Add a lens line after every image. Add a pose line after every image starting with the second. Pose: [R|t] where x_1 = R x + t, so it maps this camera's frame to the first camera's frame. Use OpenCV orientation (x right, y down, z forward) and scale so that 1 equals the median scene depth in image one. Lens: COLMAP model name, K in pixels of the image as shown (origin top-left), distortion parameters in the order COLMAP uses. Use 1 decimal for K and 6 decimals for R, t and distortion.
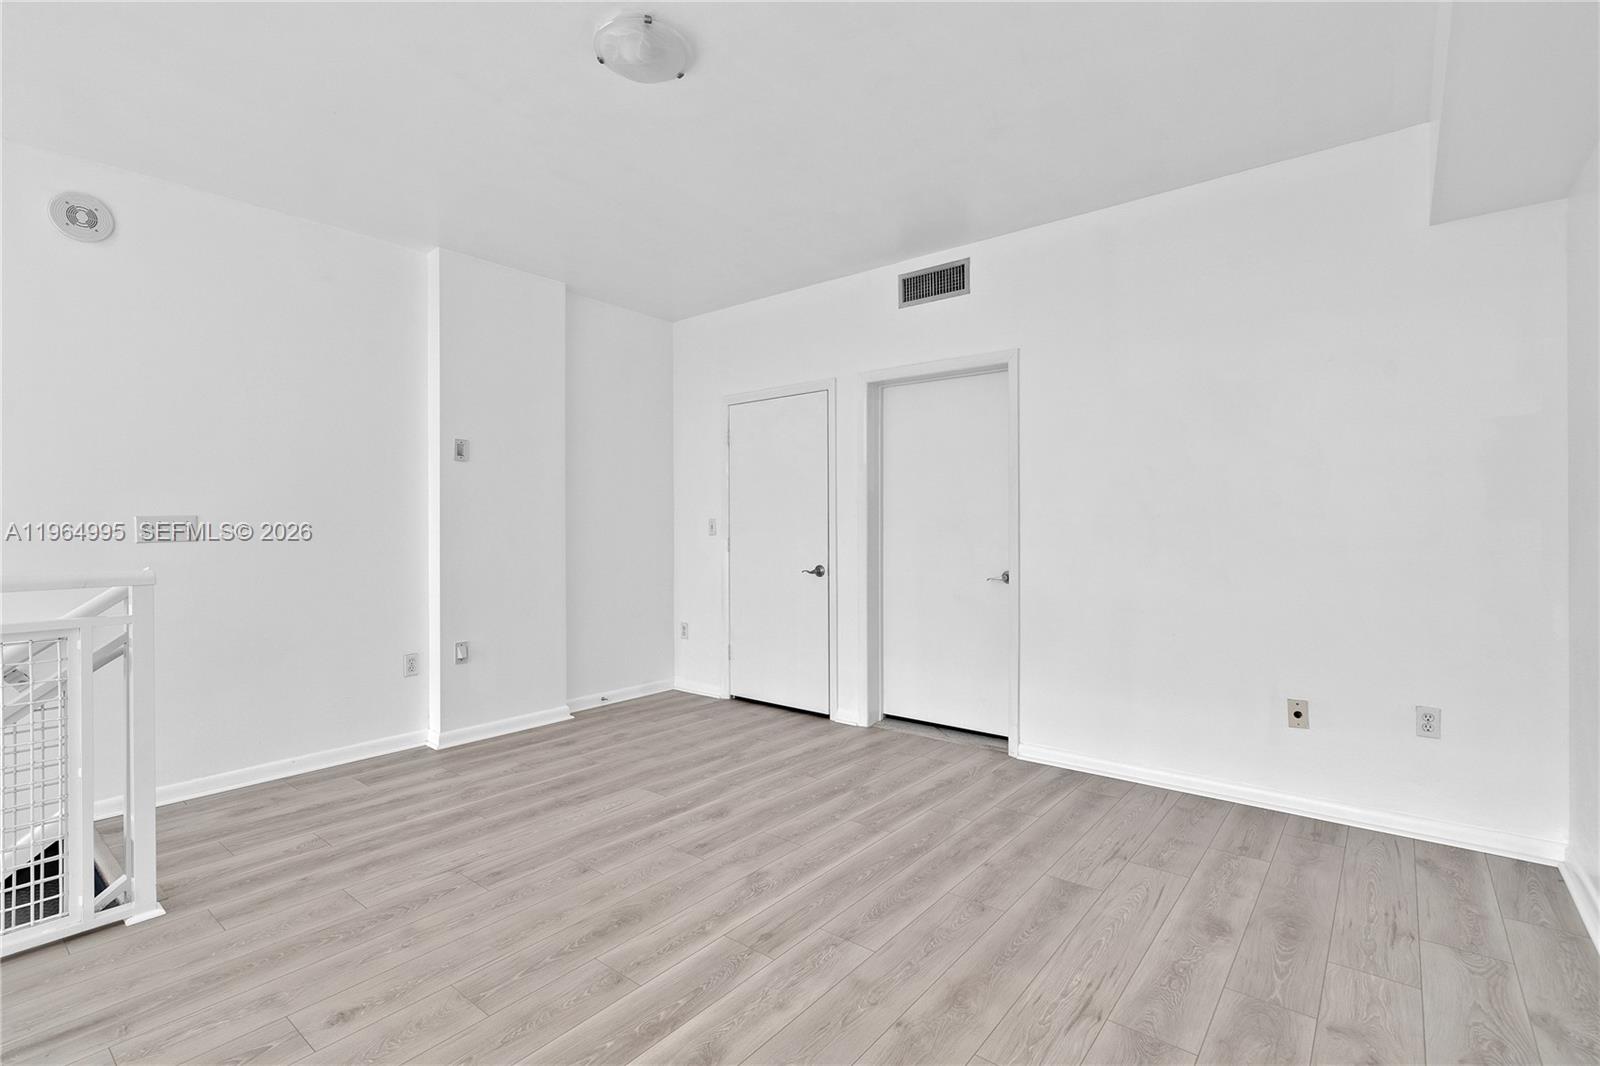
lens RADIAL K [[732.4, 0, 804.3], [0, 732.4, 536.8], [0, 0, 1]] dist [-0.001493, 0.000407]
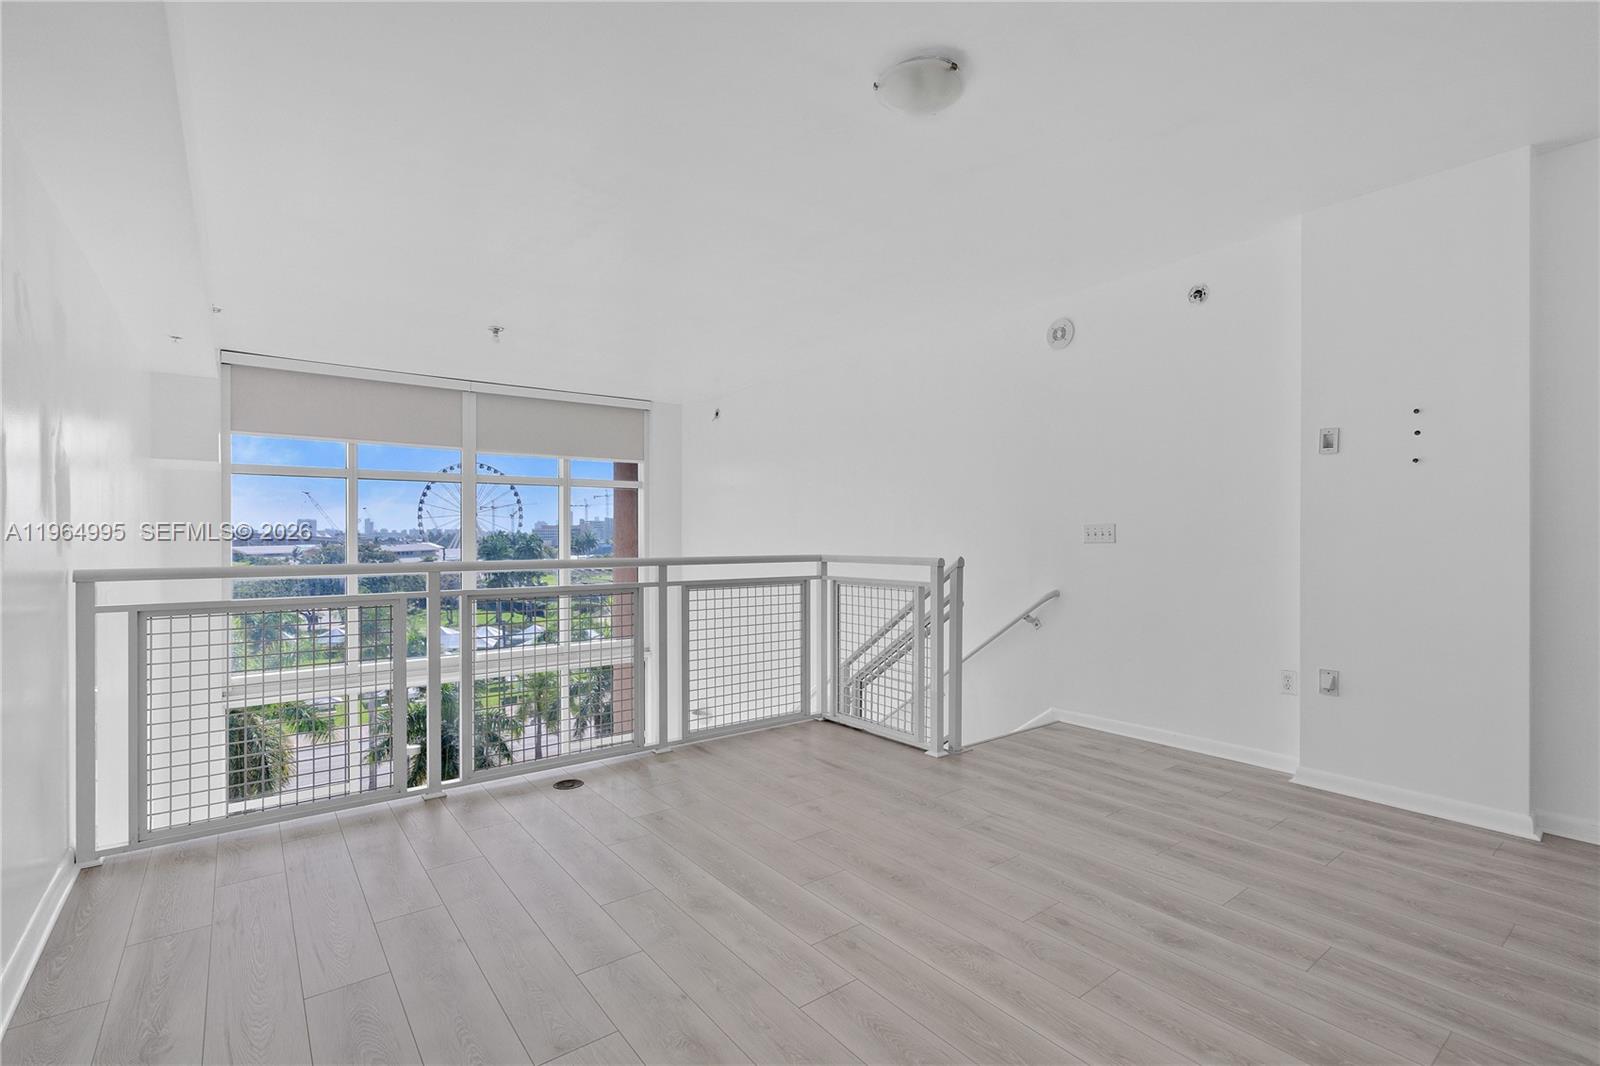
lens RADIAL K [[732.4, 0, 804.3], [0, 732.4, 536.8], [0, 0, 1]] dist [-0.001493, 0.000407]
pose [[-0.230945, 0.008442, -0.972930, 0.647771], [-0.011277, 0.999872, 0.011353, -0.014116], [0.972901, 0.013593, -0.230821, 0.810336]]
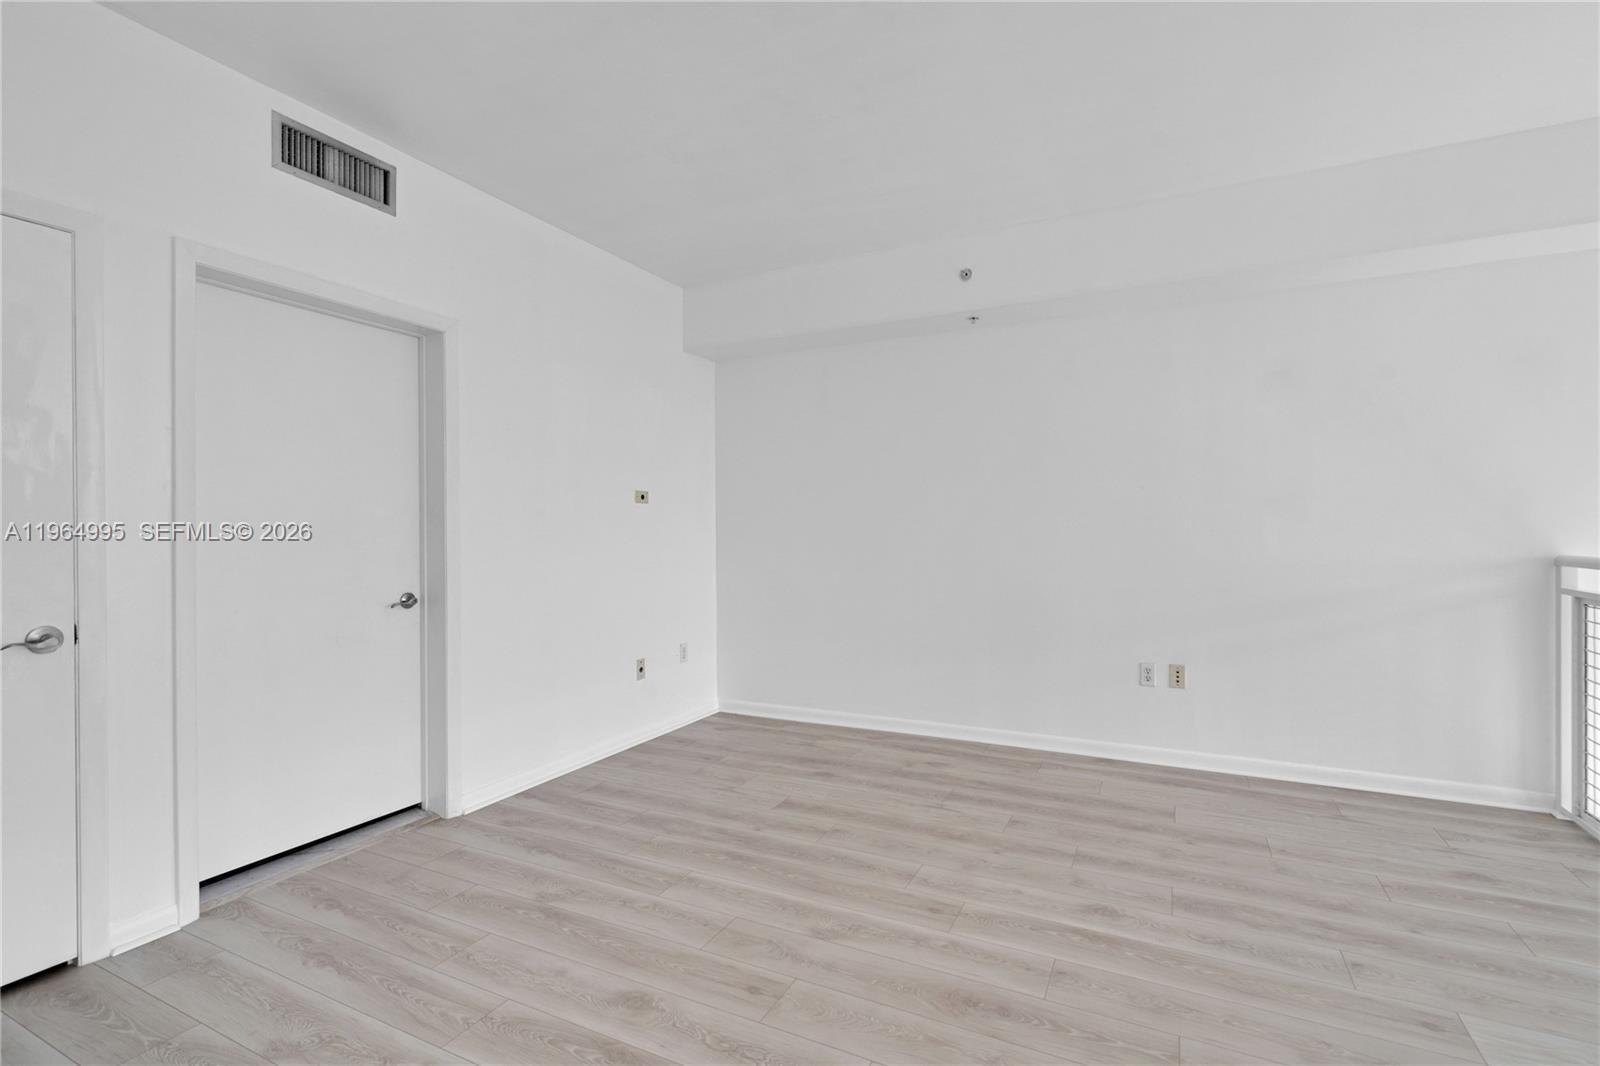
lens RADIAL K [[732.4, 0, 804.3], [0, 732.4, 536.8], [0, 0, 1]] dist [-0.001493, 0.000407]
pose [[-0.207751, 0.000304, 0.978182, -0.743649], [0.021576, 0.999758, 0.004272, -0.008421], [-0.977944, 0.021992, -0.207708, 0.977479]]
